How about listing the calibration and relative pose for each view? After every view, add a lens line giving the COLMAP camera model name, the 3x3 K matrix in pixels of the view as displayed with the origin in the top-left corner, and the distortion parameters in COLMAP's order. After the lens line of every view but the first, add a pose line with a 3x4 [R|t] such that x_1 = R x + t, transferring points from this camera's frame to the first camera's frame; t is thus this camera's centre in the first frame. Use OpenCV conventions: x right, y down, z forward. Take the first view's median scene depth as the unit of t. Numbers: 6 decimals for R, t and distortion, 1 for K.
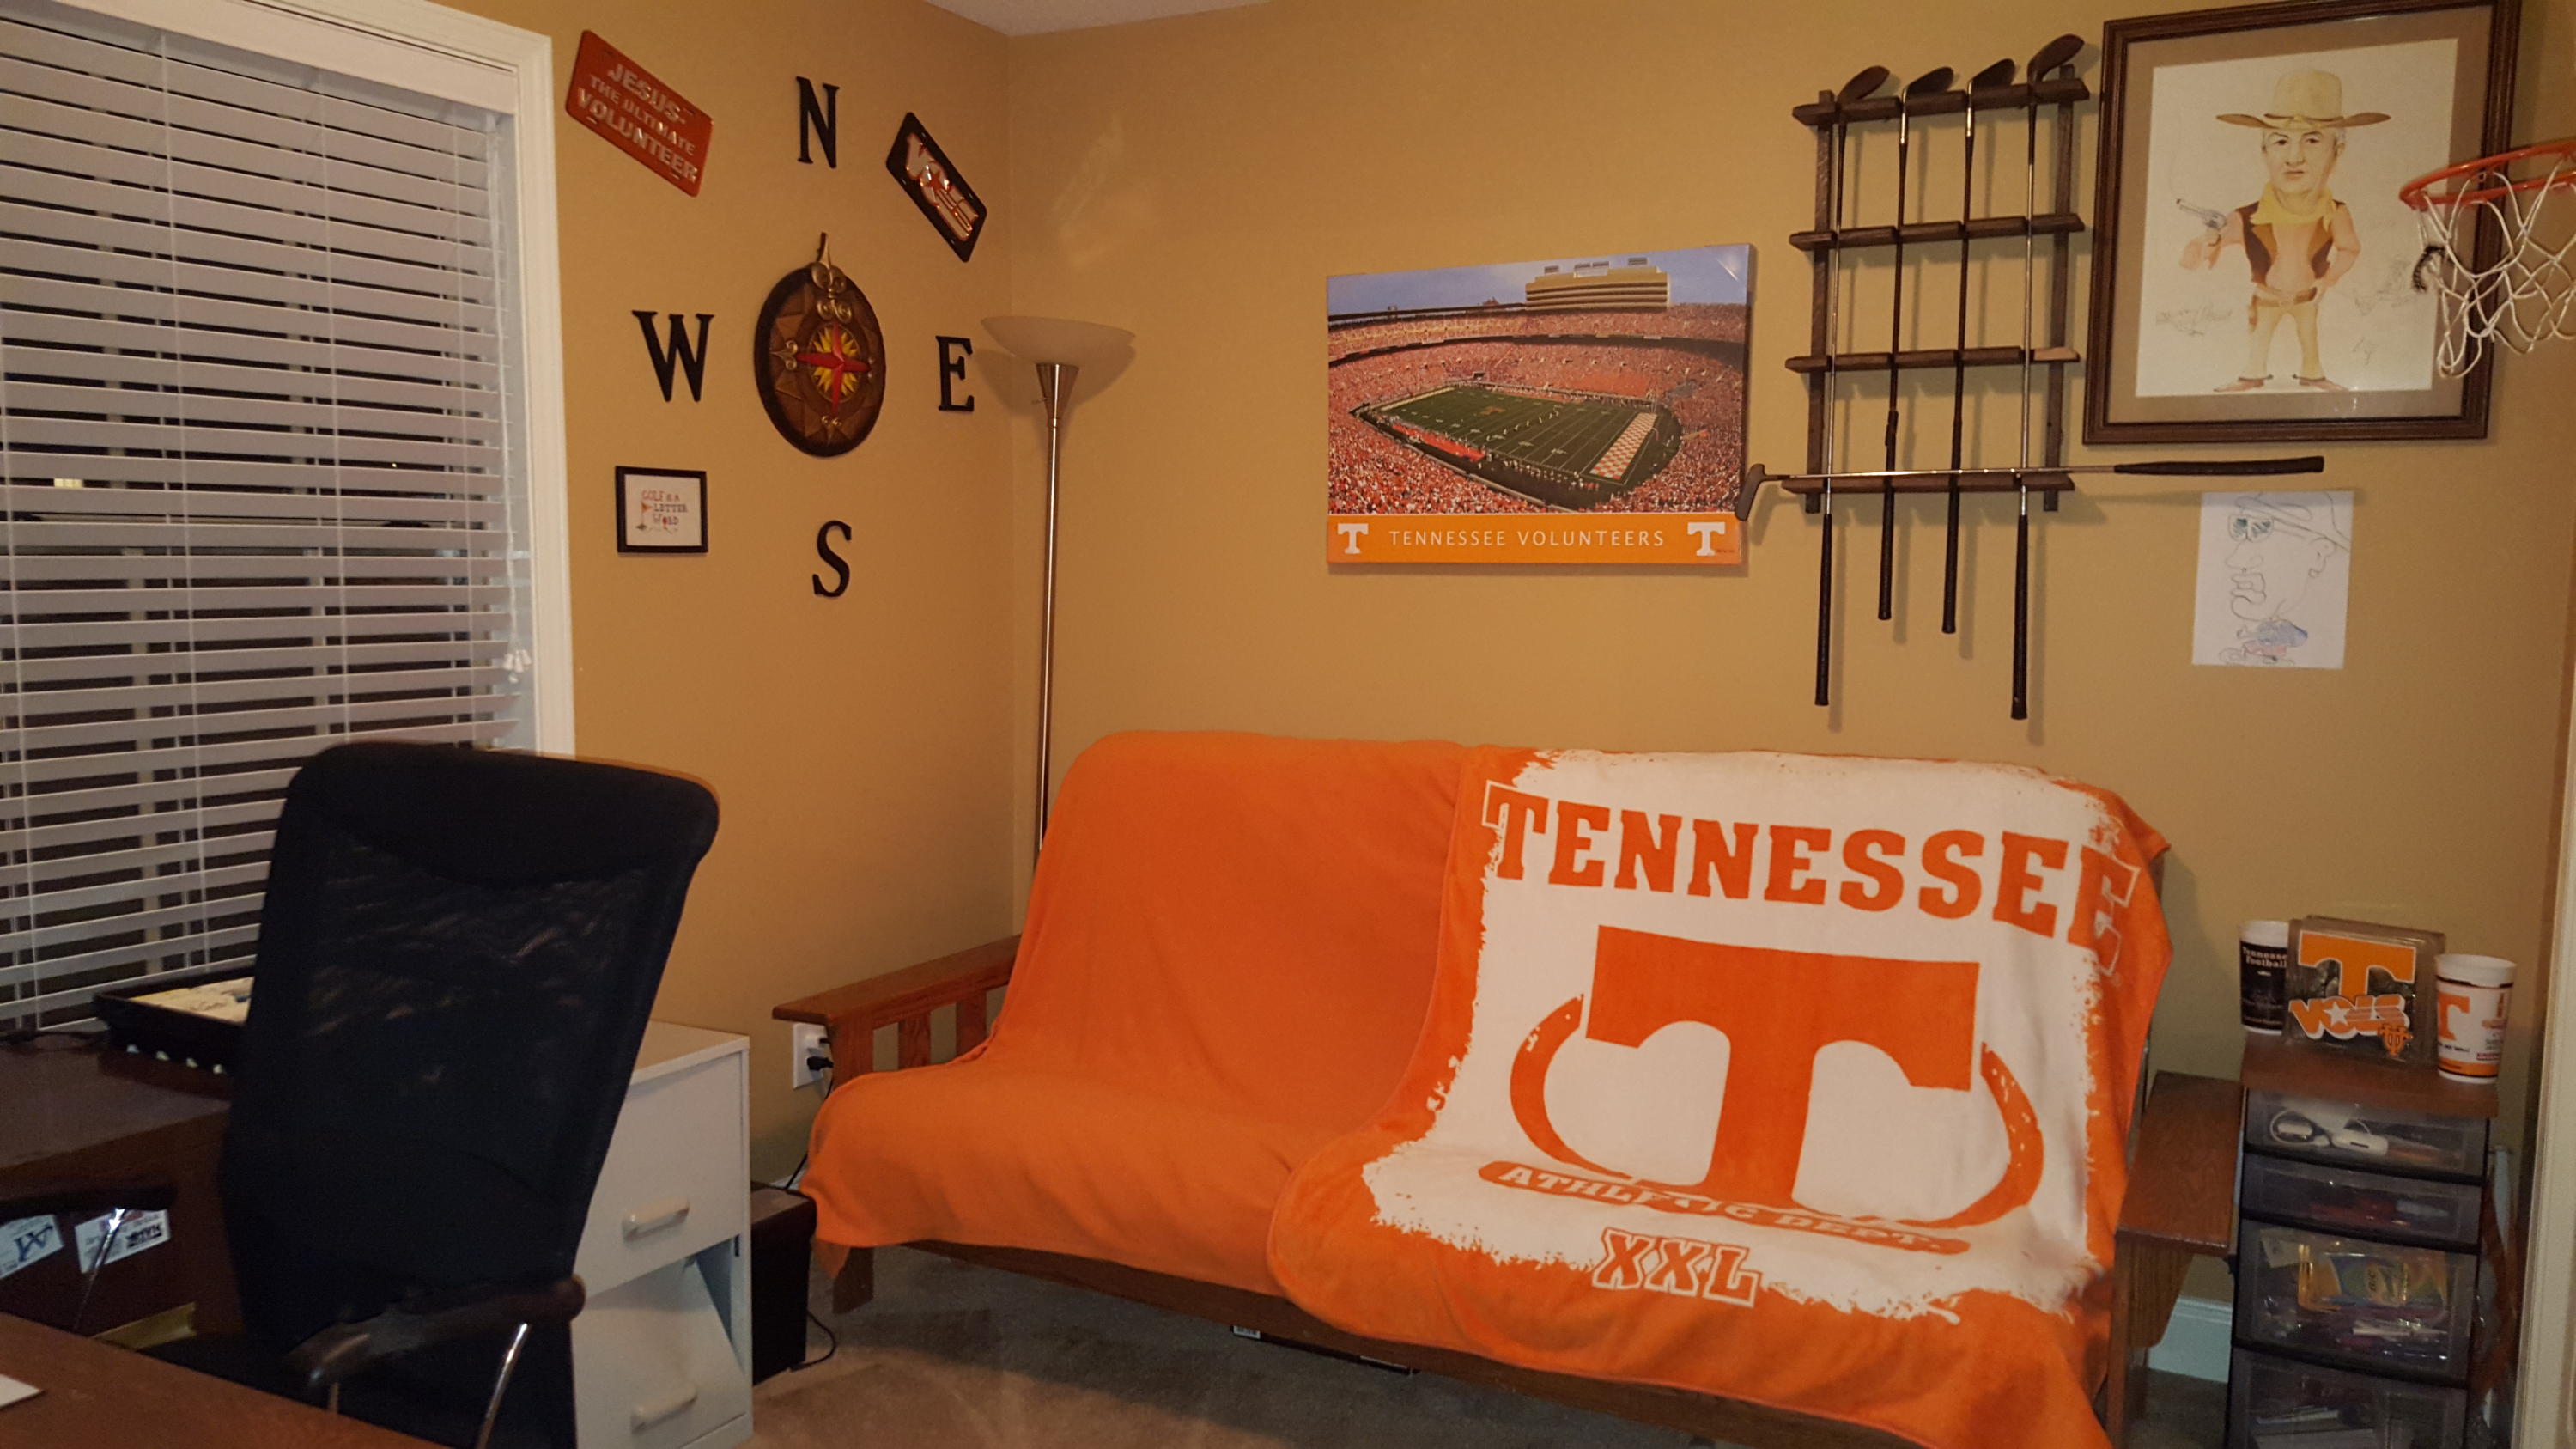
lens RADIAL K [[1877.9, 0, 1291.6], [0, 1877.9, 735.0], [0, 0, 1]] dist [0.125763, -0.192853]
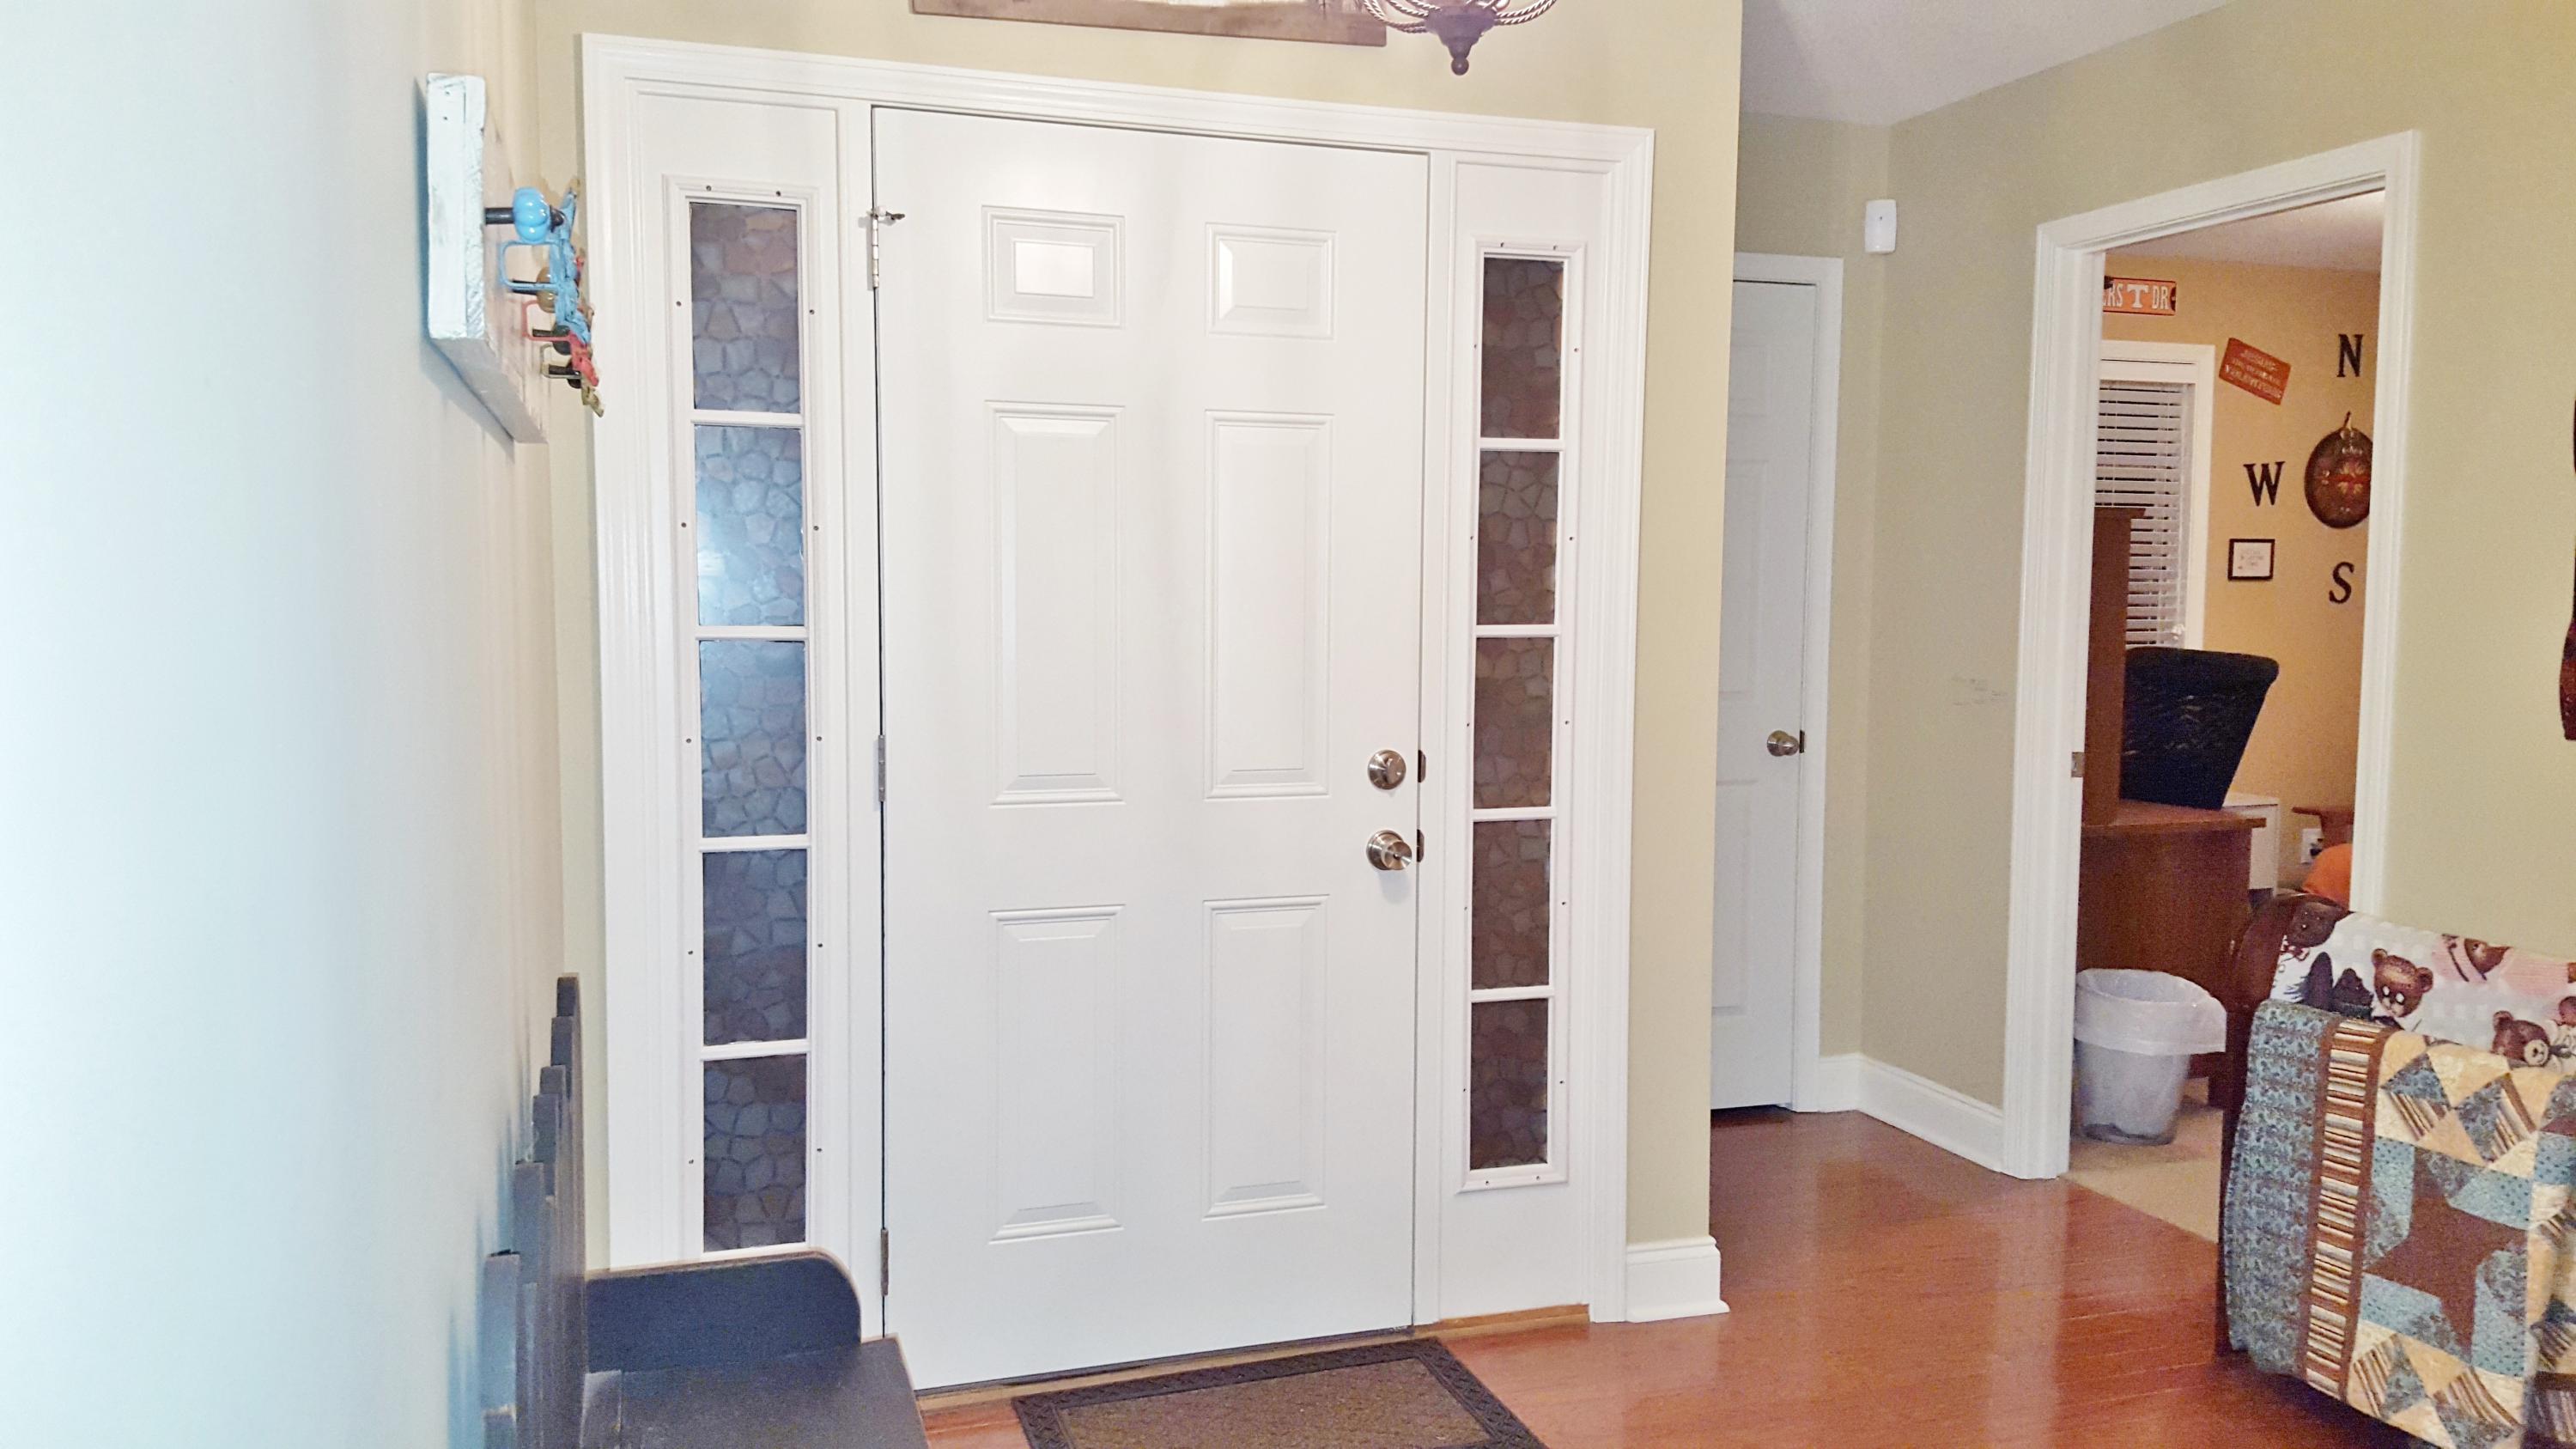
lens RADIAL K [[1951.9, 0, 1288.0], [0, 1951.9, 724.5], [0, 0, 1]] dist [0.043475, -0.084135]
pose [[0.732564, 0.050980, -0.678786, 0.348156], [-0.064255, 0.997918, 0.005602, 0.112790], [0.677658, 0.039511, 0.734315, -1.230703]]
